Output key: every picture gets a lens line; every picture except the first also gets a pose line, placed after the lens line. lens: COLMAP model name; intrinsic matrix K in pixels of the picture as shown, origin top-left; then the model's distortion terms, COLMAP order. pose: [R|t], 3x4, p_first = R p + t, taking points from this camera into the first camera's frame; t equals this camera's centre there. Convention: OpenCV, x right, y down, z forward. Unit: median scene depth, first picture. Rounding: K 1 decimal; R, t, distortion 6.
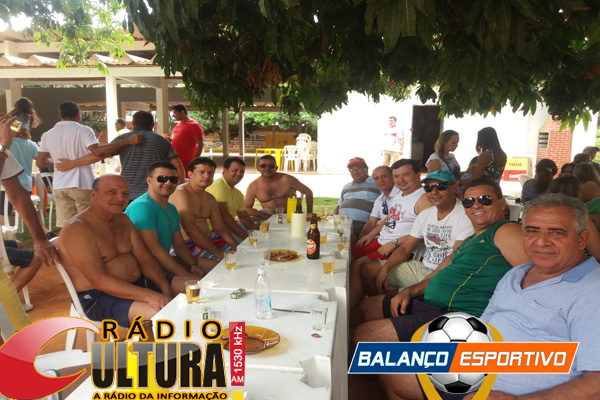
lens RADIAL K [[458.5, 0, 304.3], [0, 458.5, 237.3], [0, 0, 1]] dist [0.013088, -0.062237]
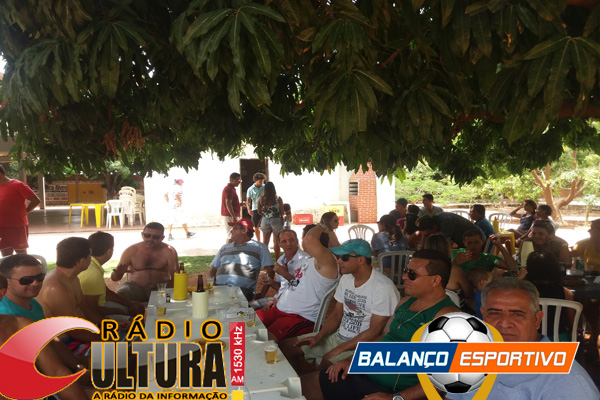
lens RADIAL K [[458.5, 0, 297.8], [0, 458.5, 230.8], [0, 0, 1]] dist [0.013088, -0.062237]
pose [[0.922760, -0.056846, 0.381160, -0.041833], [0.098547, 0.990983, -0.090782, -0.016787], [-0.372563, 0.121332, 0.920041, 0.013856]]
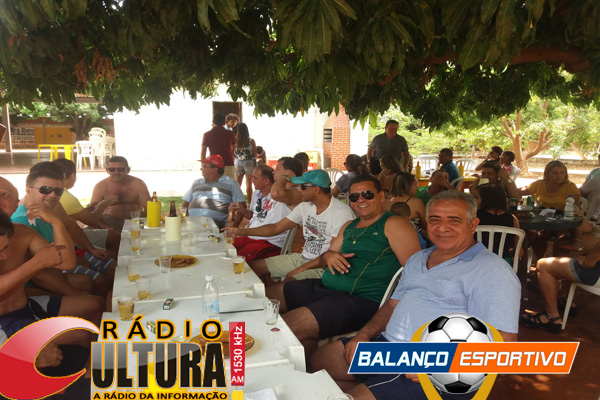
lens RADIAL K [[458.5, 0, 293.0], [0, 458.5, 233.1], [0, 0, 1]] dist [0.013088, -0.062237]
pose [[0.905815, -0.084657, 0.415129, -0.044506], [0.082419, 0.996324, 0.023342, -0.004605], [-0.415579, 0.013070, 0.909463, 0.002809]]
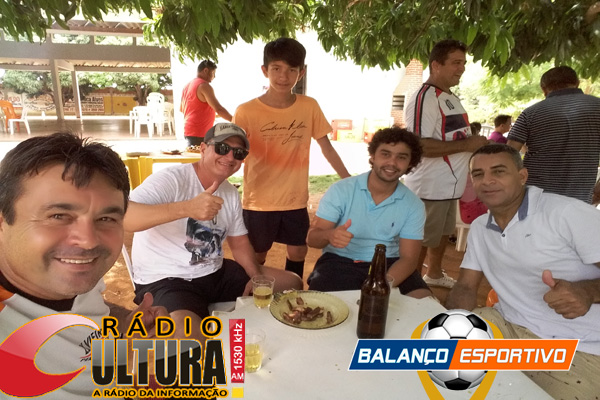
lens RADIAL K [[382.5, 0, 280.8], [0, 382.5, 223.6], [0, 0, 1]] dist [-0.034094, -0.003629]
pose [[0.942252, -0.090321, 0.322495, -0.030680], [0.059011, 0.992656, 0.105597, -0.042401], [-0.329664, -0.080468, 0.940663, 0.228864]]
